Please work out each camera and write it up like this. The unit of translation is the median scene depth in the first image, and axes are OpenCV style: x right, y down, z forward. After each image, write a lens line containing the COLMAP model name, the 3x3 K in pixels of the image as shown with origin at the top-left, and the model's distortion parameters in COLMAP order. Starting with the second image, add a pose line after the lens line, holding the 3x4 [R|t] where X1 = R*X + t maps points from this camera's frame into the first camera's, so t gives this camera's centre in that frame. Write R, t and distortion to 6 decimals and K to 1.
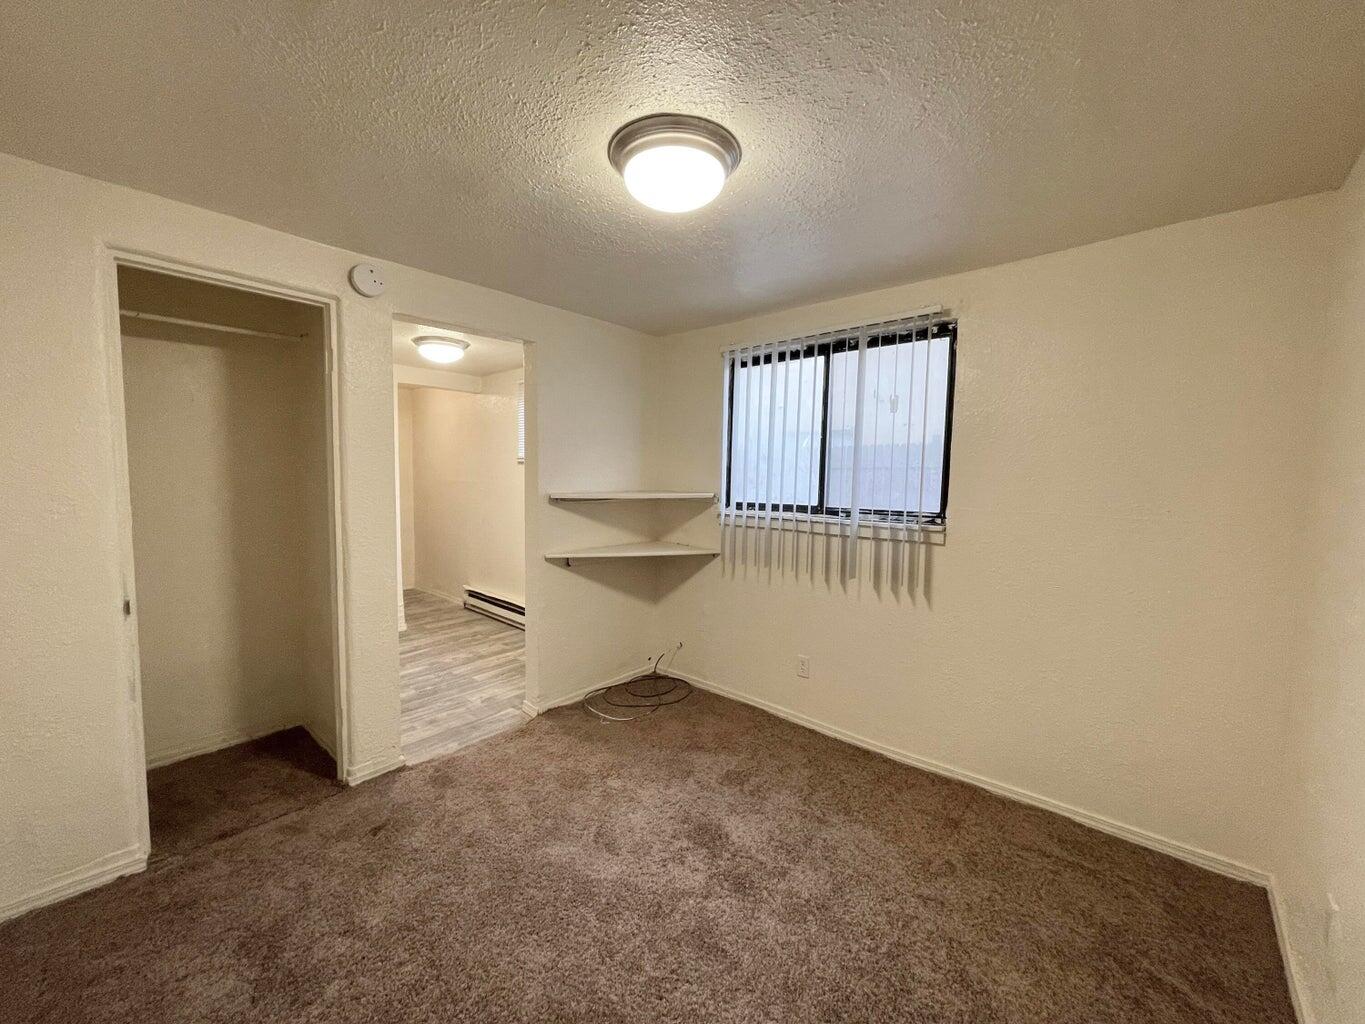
lens RADIAL K [[550.6, 0, 681.0], [0, 550.6, 512.7], [0, 0, 1]] dist [-0.000574, 0.000436]
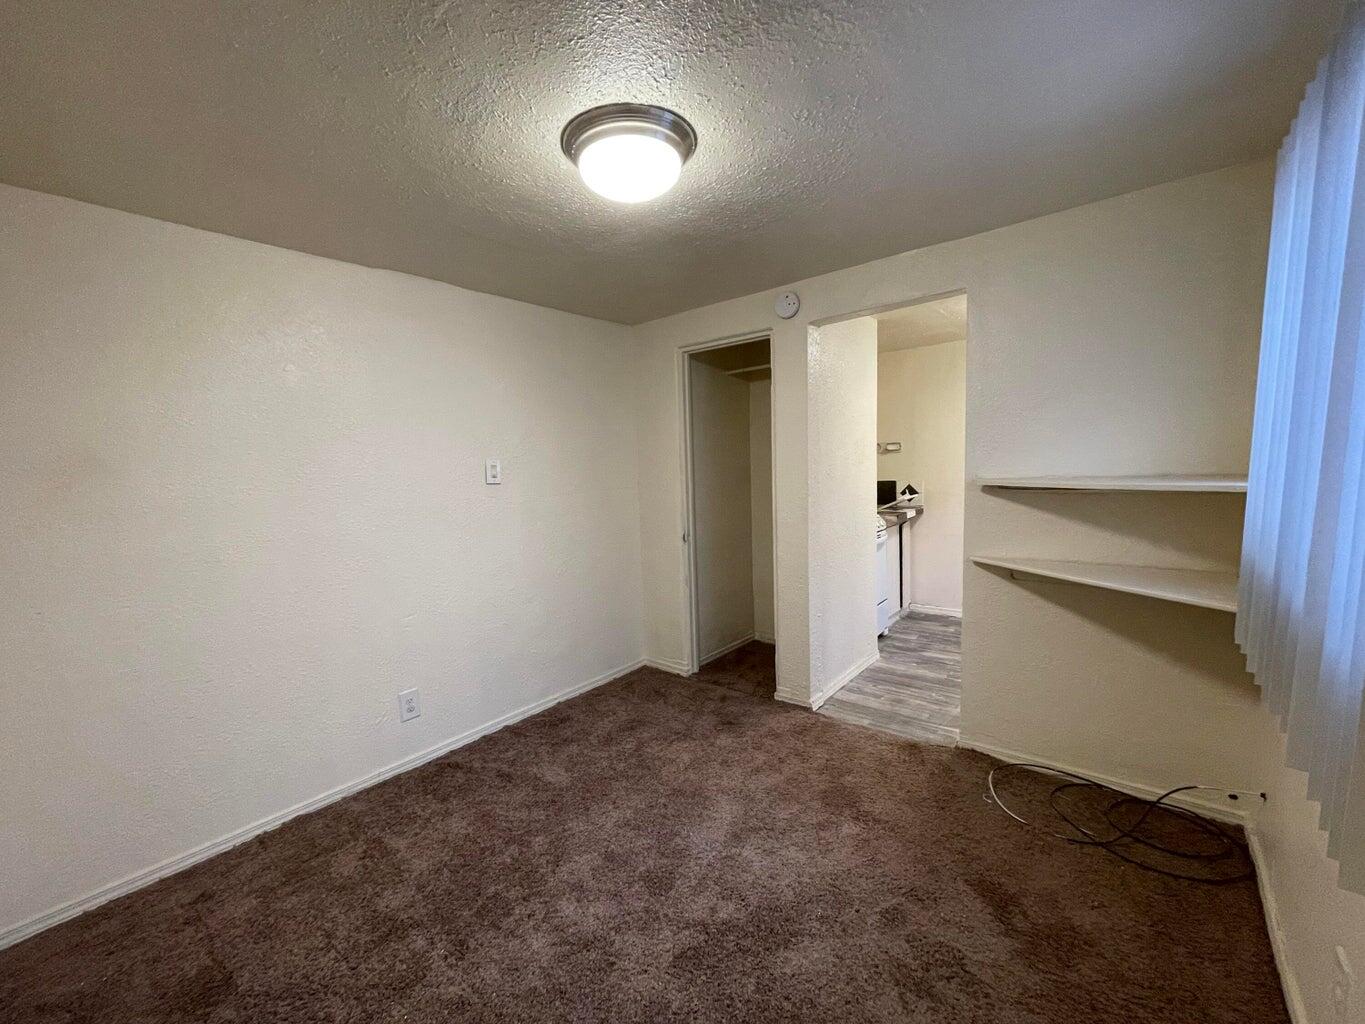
lens RADIAL K [[550.6, 0, 680.9], [0, 550.6, 523.6], [0, 0, 1]] dist [-0.000574, 0.000436]
pose [[0.022773, 0.095159, -0.995202, 0.608698], [-0.025550, 0.995190, 0.094573, -0.040770], [0.999414, 0.023274, 0.025095, 0.650263]]
